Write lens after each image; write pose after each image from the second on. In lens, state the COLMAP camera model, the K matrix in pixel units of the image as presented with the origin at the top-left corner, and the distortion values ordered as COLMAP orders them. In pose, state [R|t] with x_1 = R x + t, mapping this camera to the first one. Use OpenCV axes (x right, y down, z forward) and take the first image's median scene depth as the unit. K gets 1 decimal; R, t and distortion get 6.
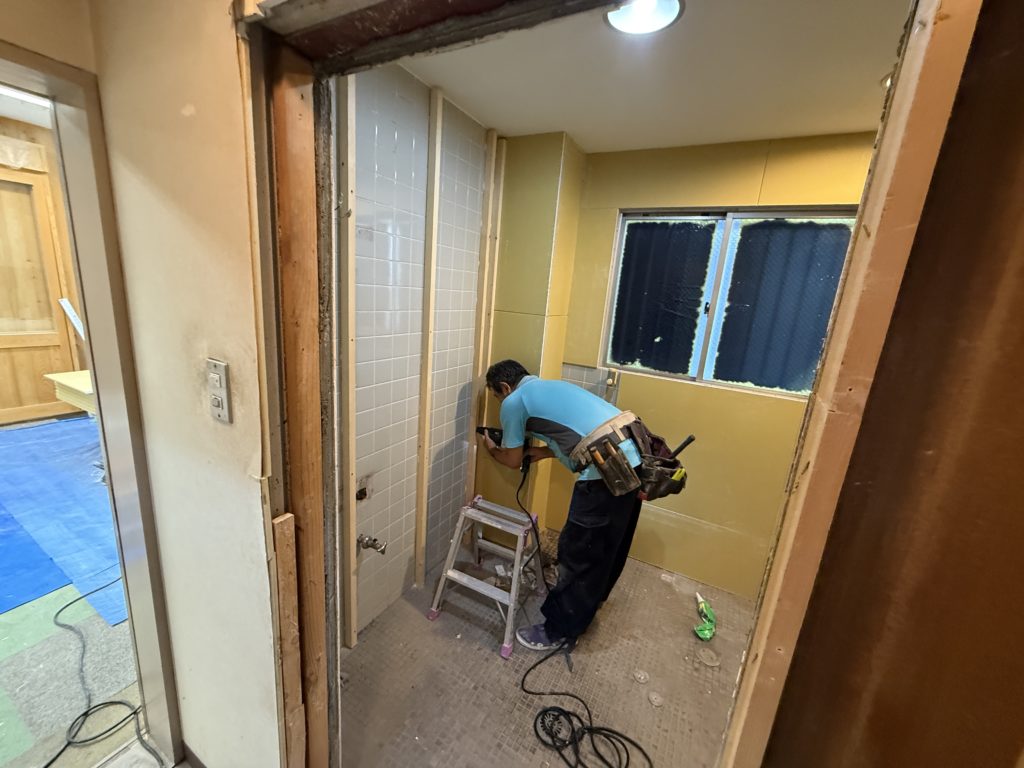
lens RADIAL K [[411.8, 0, 510.4], [0, 411.8, 384.3], [0, 0, 1]] dist [-0.002231, -0.000233]
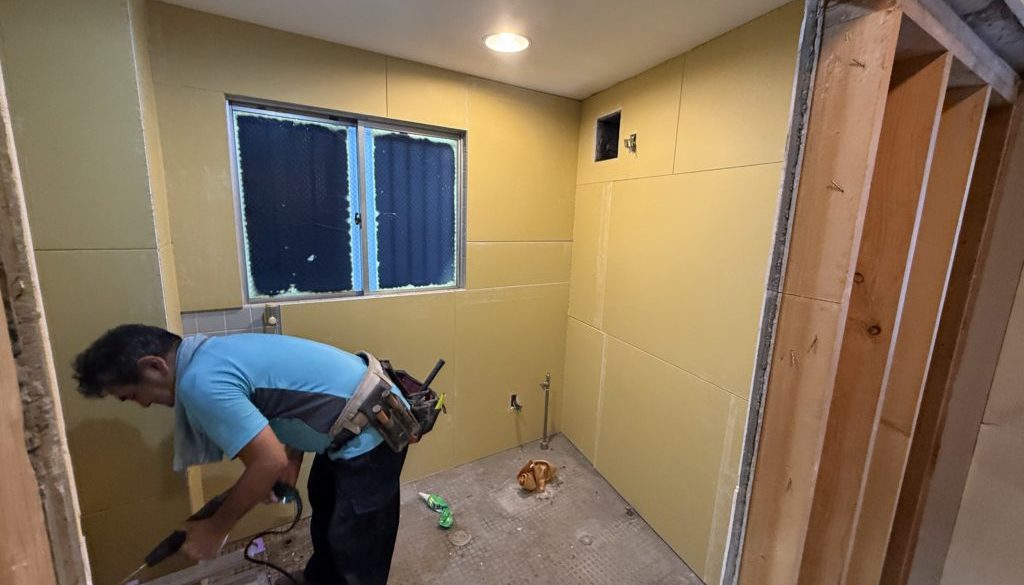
lens RADIAL K [[408.1, 0, 512.5], [0, 408.1, 292.6], [0, 0, 1]] dist [-0.000150, 0.000147]
pose [[0.481699, -0.220952, 0.848025, -0.191253], [0.202386, 0.969582, 0.137662, -0.074748], [-0.852646, 0.105317, 0.511765, 0.220100]]
